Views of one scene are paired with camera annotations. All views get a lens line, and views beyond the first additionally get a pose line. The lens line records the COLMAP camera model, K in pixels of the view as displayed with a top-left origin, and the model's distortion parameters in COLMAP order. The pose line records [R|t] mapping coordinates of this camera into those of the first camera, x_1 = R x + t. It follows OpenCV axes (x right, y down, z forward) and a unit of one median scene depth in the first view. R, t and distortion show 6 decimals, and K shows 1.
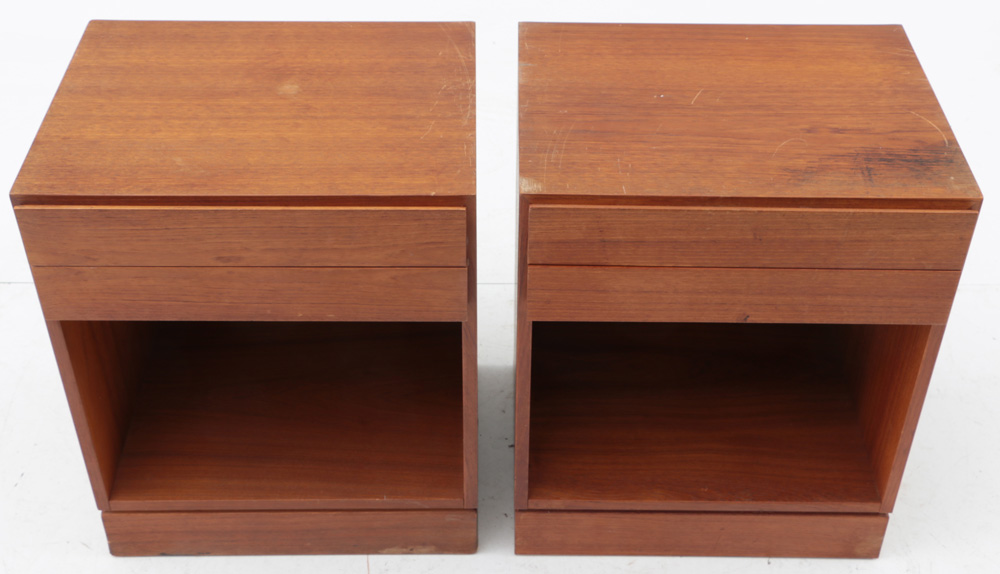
lens RADIAL K [[1289.2, 0, 496.7], [0, 1289.2, 284.7], [0, 0, 1]] dist [0.043835, 0.000000]
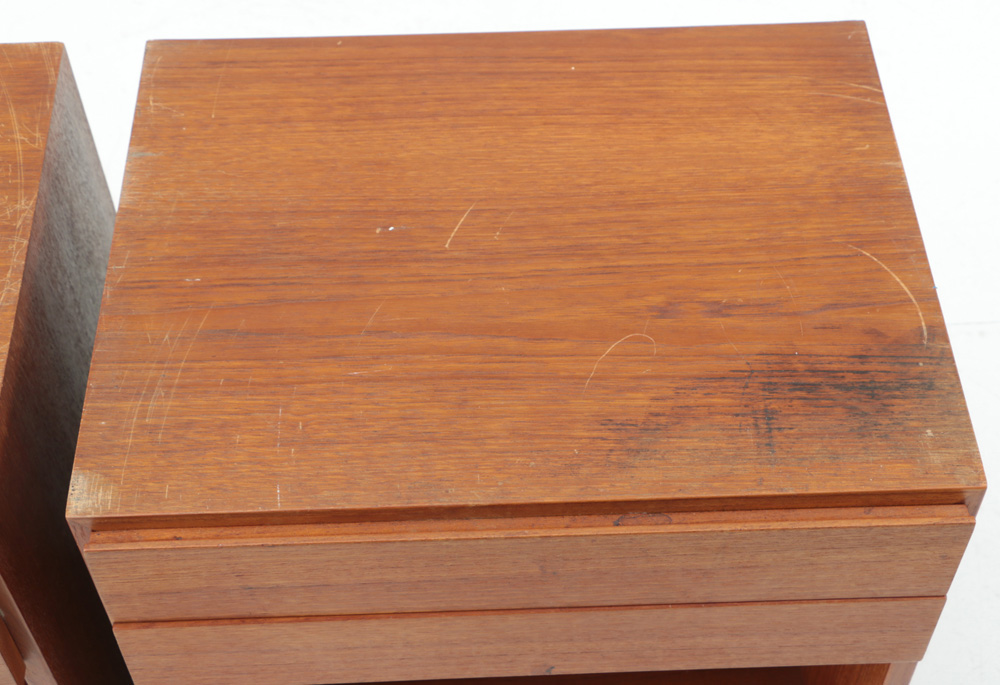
lens RADIAL K [[1549.7, 0, 509.6], [0, 1549.7, 338.5], [0, 0, 1]] dist [0.067999, 0.000000]
pose [[0.998966, -0.041489, 0.018605, 0.170918], [0.036822, 0.978212, 0.204319, -0.241193], [-0.026677, -0.203422, 0.978728, 0.399345]]
